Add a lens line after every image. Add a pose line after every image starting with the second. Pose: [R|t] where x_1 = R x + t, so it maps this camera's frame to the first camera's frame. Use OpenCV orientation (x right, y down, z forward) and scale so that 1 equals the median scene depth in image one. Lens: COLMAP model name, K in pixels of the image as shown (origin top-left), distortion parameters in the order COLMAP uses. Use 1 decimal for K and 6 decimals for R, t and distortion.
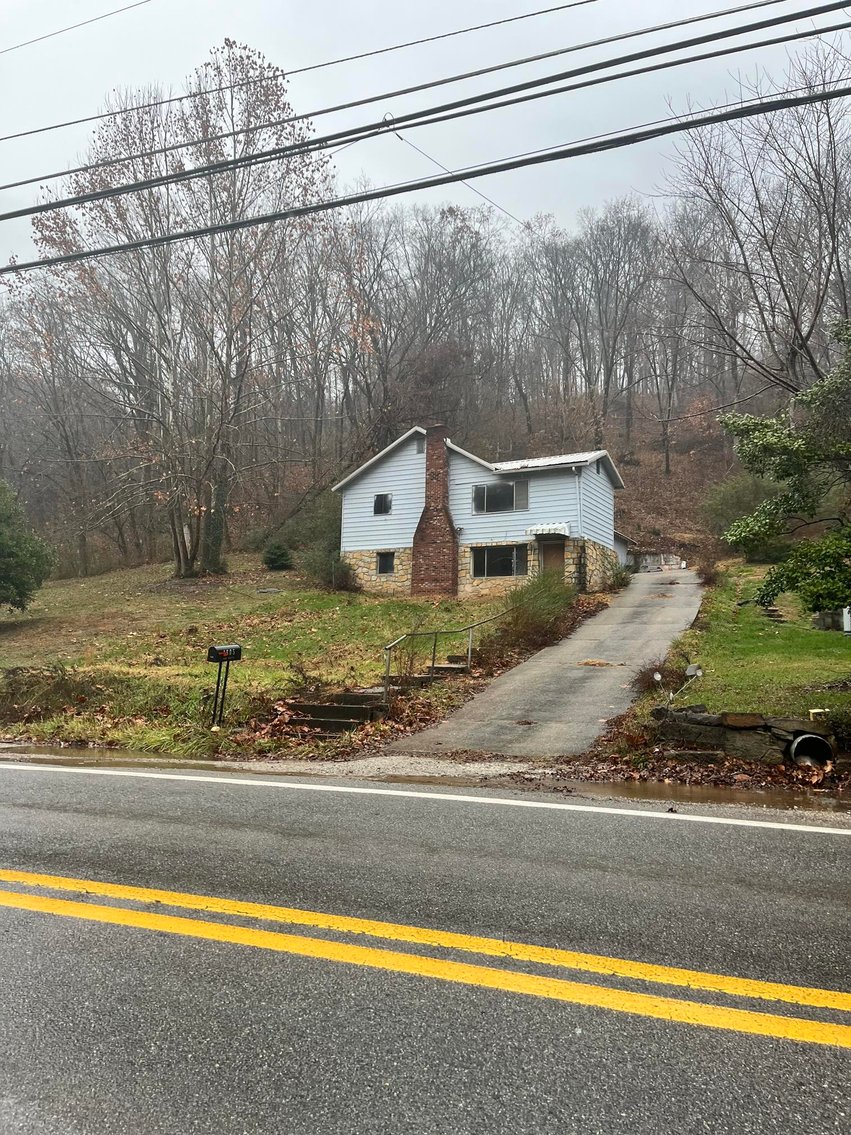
lens RADIAL K [[850.9, 0, 399.6], [0, 850.9, 569.3], [0, 0, 1]] dist [0.059151, -0.042583]
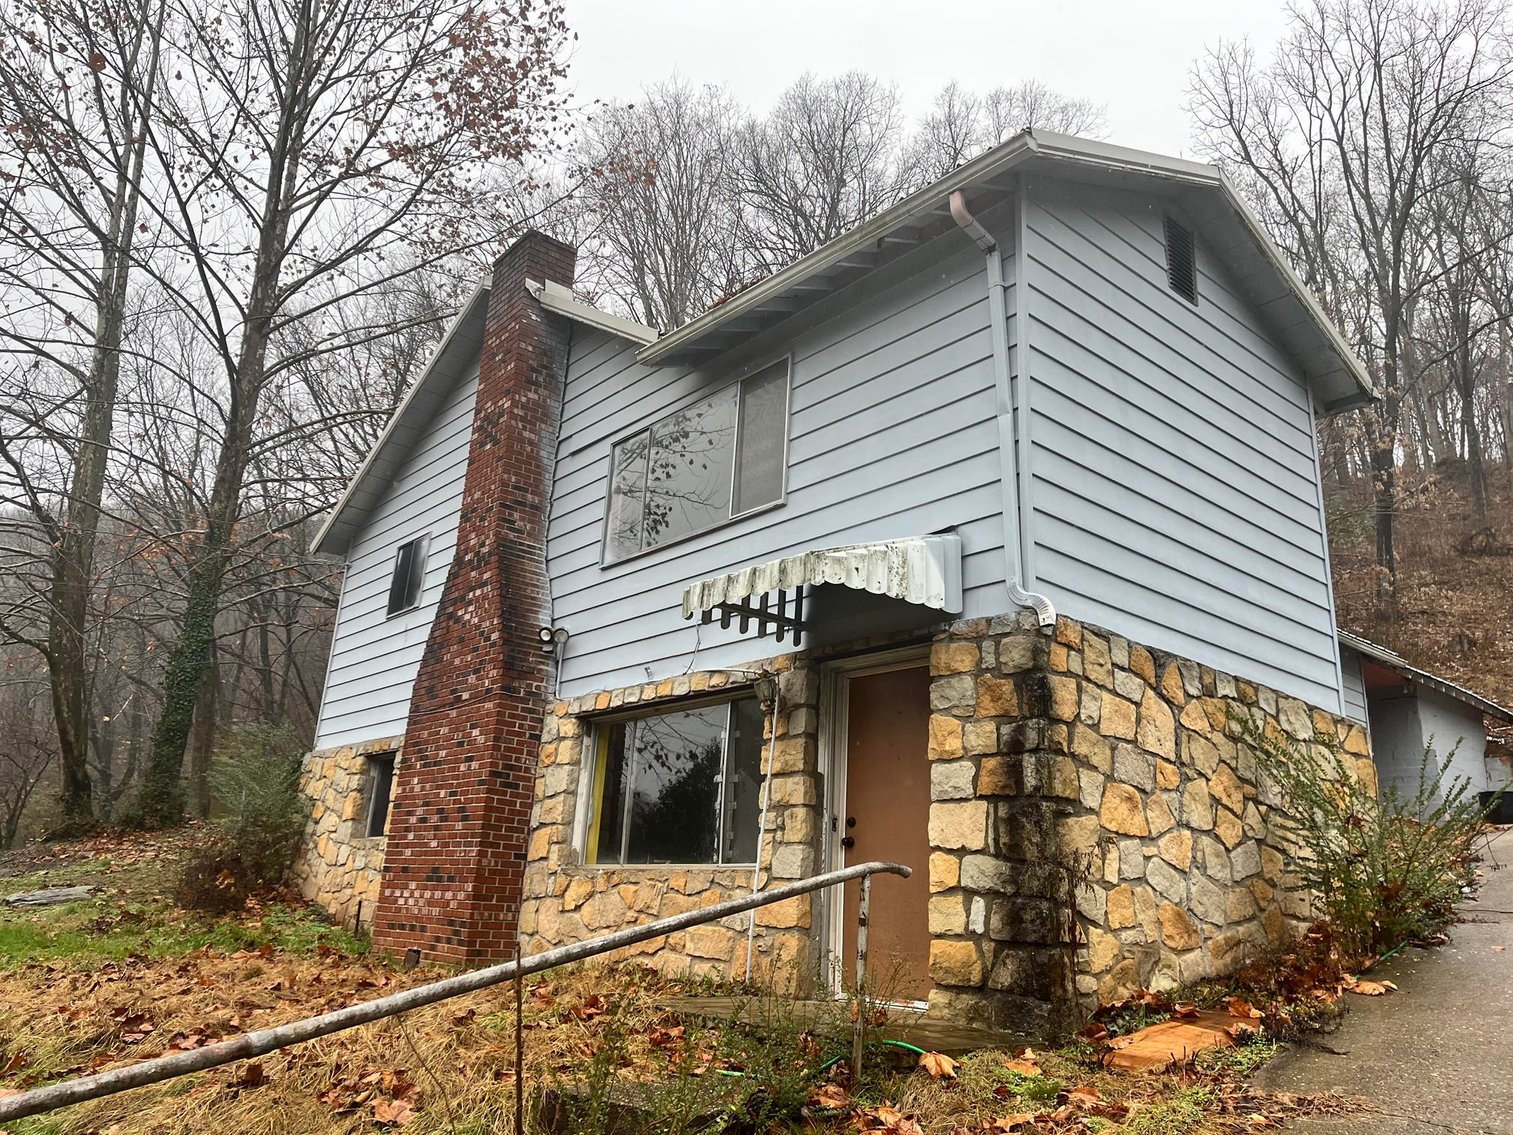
lens RADIAL K [[1134.3, 0, 750.9], [0, 1134.3, 562.1], [0, 0, 1]] dist [0.059151, -0.042583]
pose [[0.945707, -0.070533, -0.317276, 0.215665], [0.004588, 0.978970, -0.203955, -0.005343], [0.324989, 0.191426, 0.926142, 0.742120]]
